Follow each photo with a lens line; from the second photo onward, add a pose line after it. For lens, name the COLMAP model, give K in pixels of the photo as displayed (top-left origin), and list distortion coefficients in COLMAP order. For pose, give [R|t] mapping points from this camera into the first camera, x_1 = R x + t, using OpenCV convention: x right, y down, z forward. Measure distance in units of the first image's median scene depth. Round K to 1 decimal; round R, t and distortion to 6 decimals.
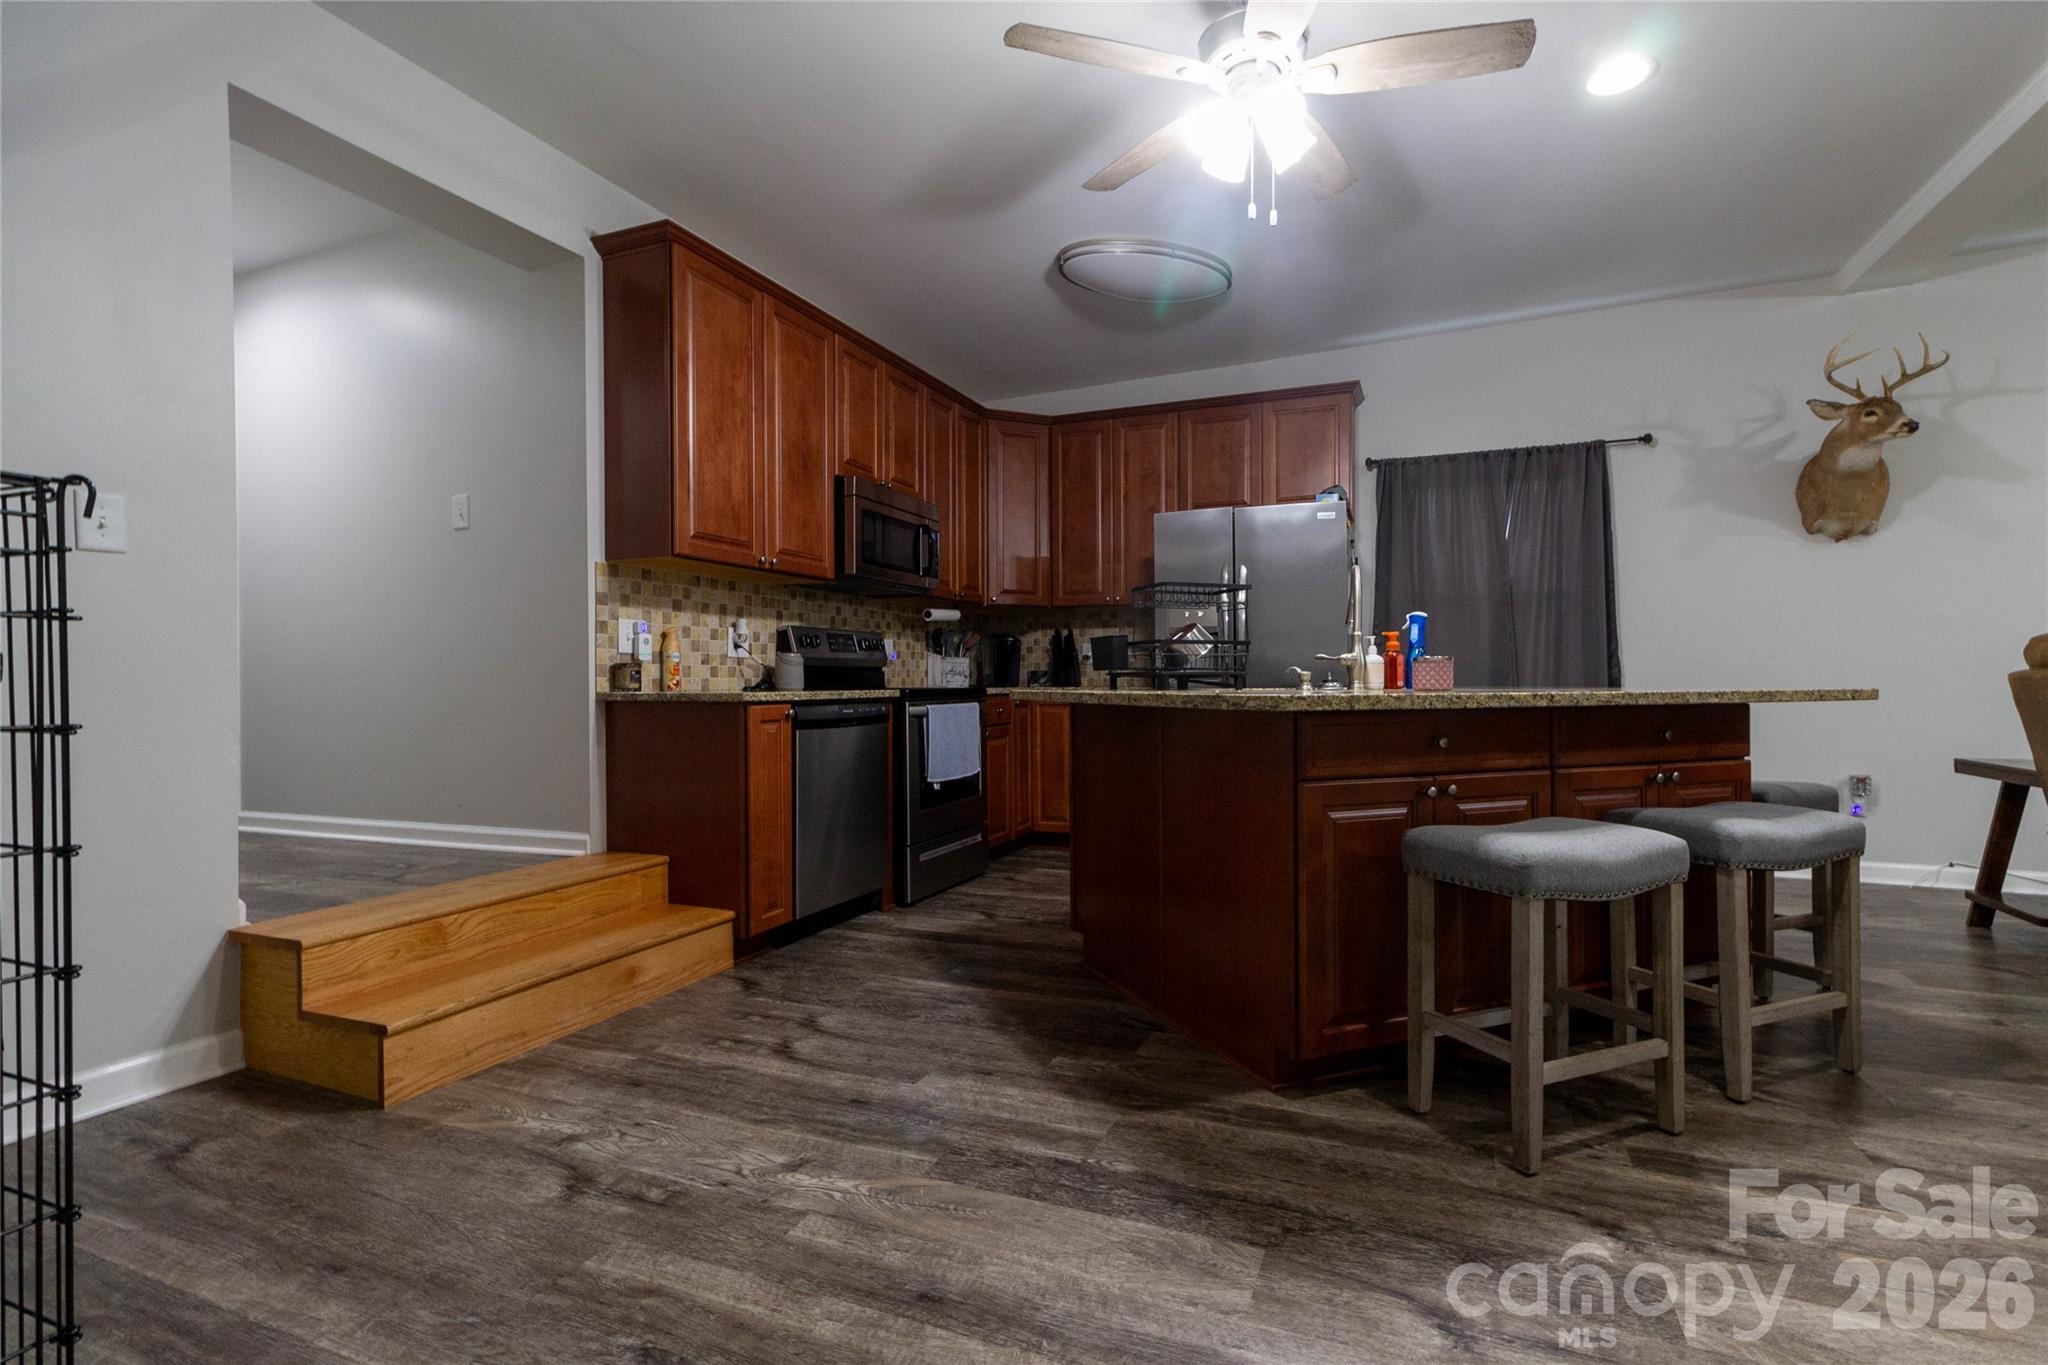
lens RADIAL K [[946.6, 0, 1032.2], [0, 946.6, 689.0], [0, 0, 1]] dist [0.002678, -0.000491]
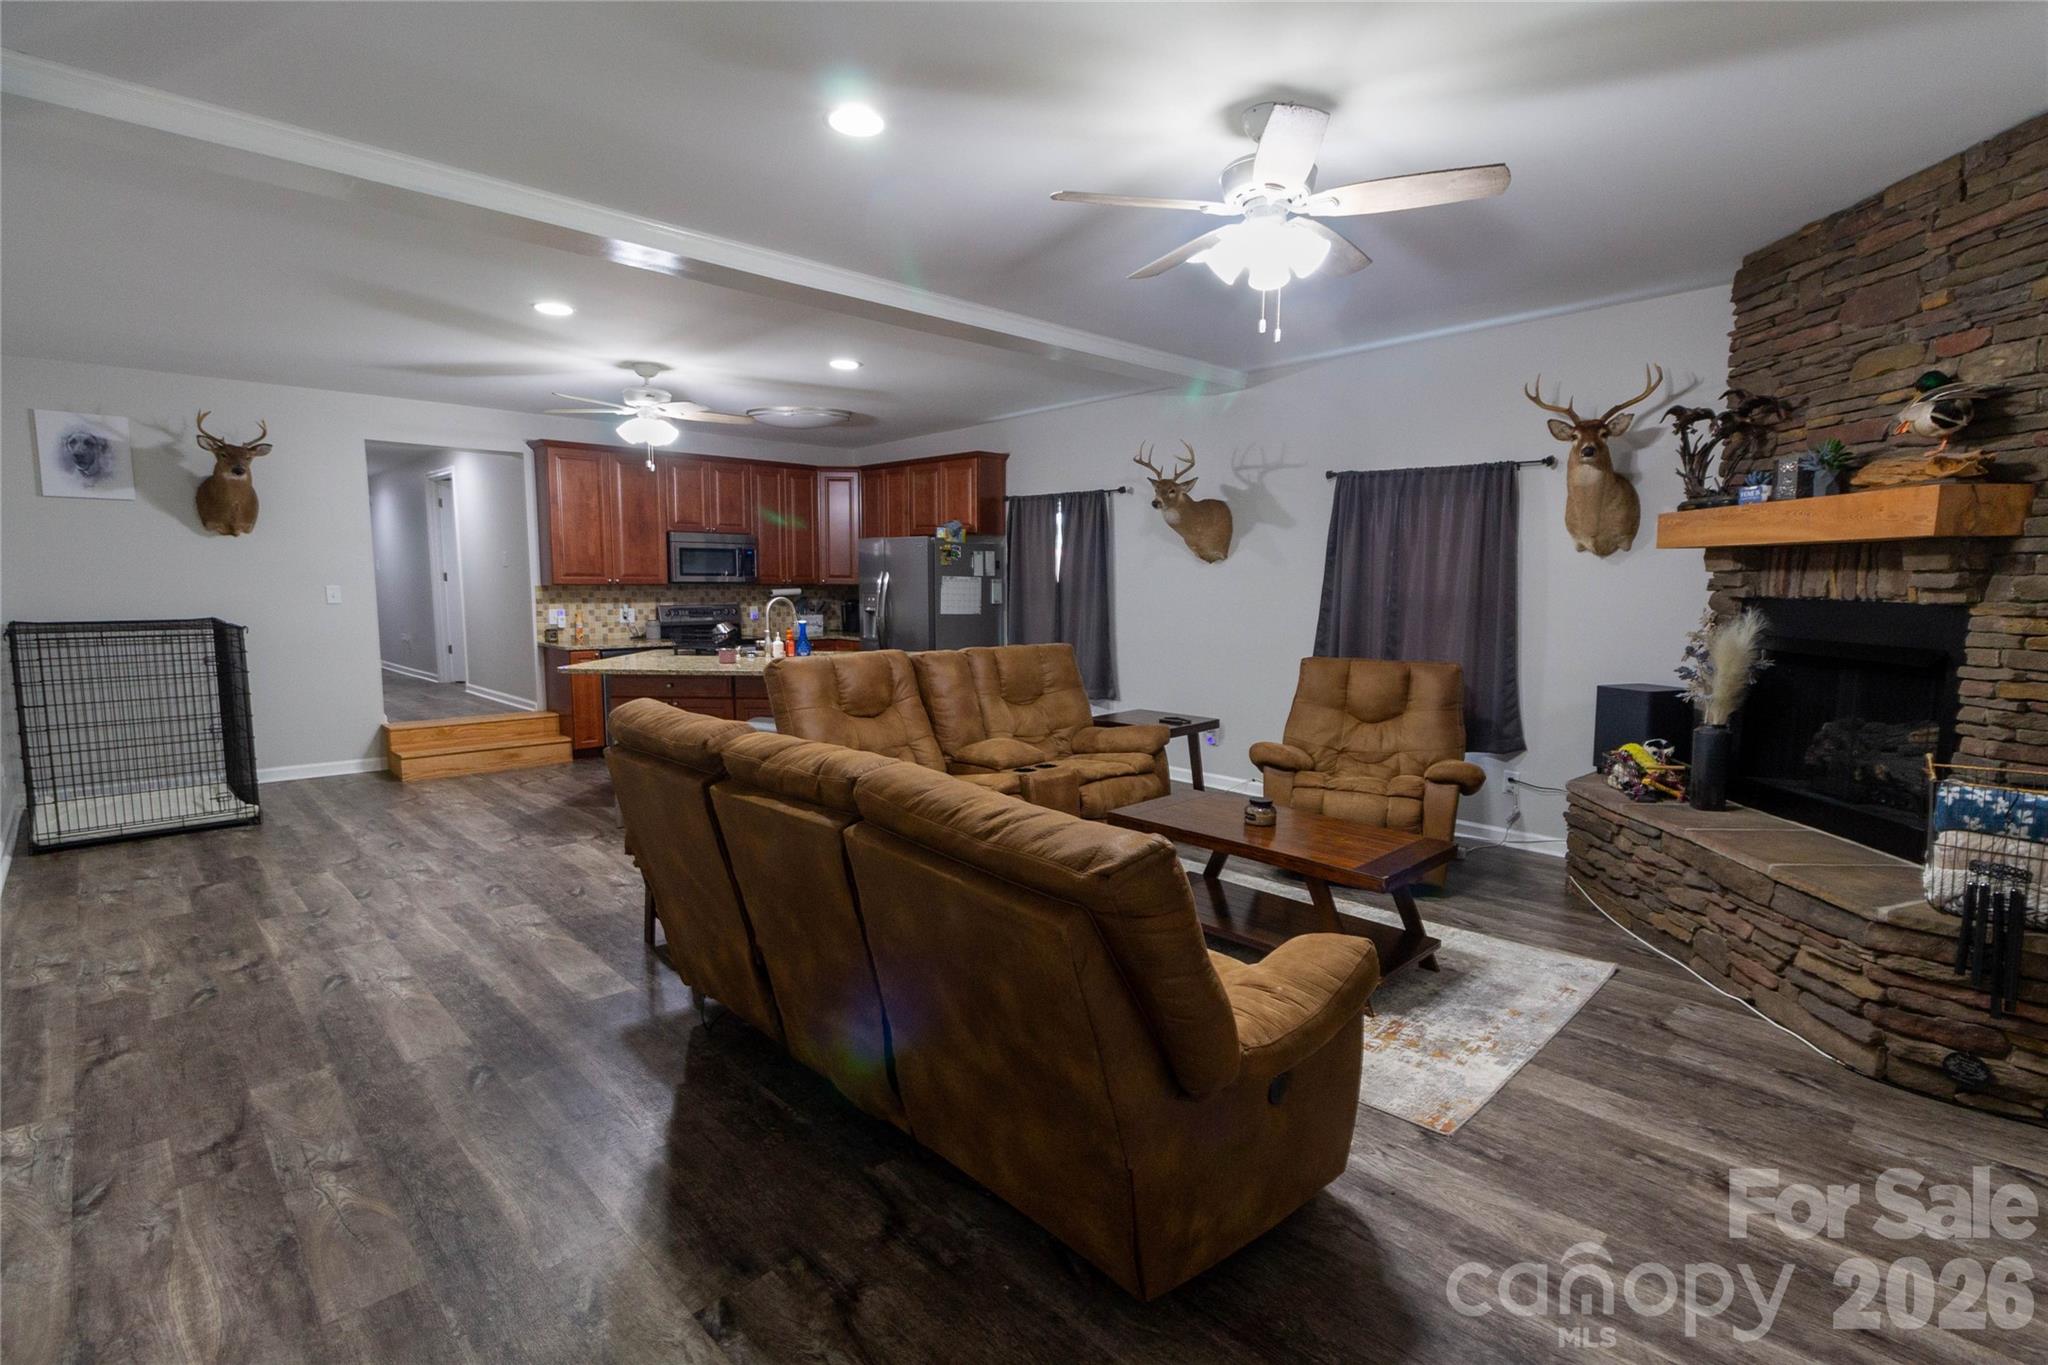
lens RADIAL K [[946.6, 0, 1016.3], [0, 946.6, 678.4], [0, 0, 1]] dist [0.002678, -0.000491]
pose [[0.919679, 0.051608, -0.389264, 1.354701], [-0.015420, 0.995308, 0.095524, -0.130789], [0.392367, -0.081849, 0.916160, -0.595370]]
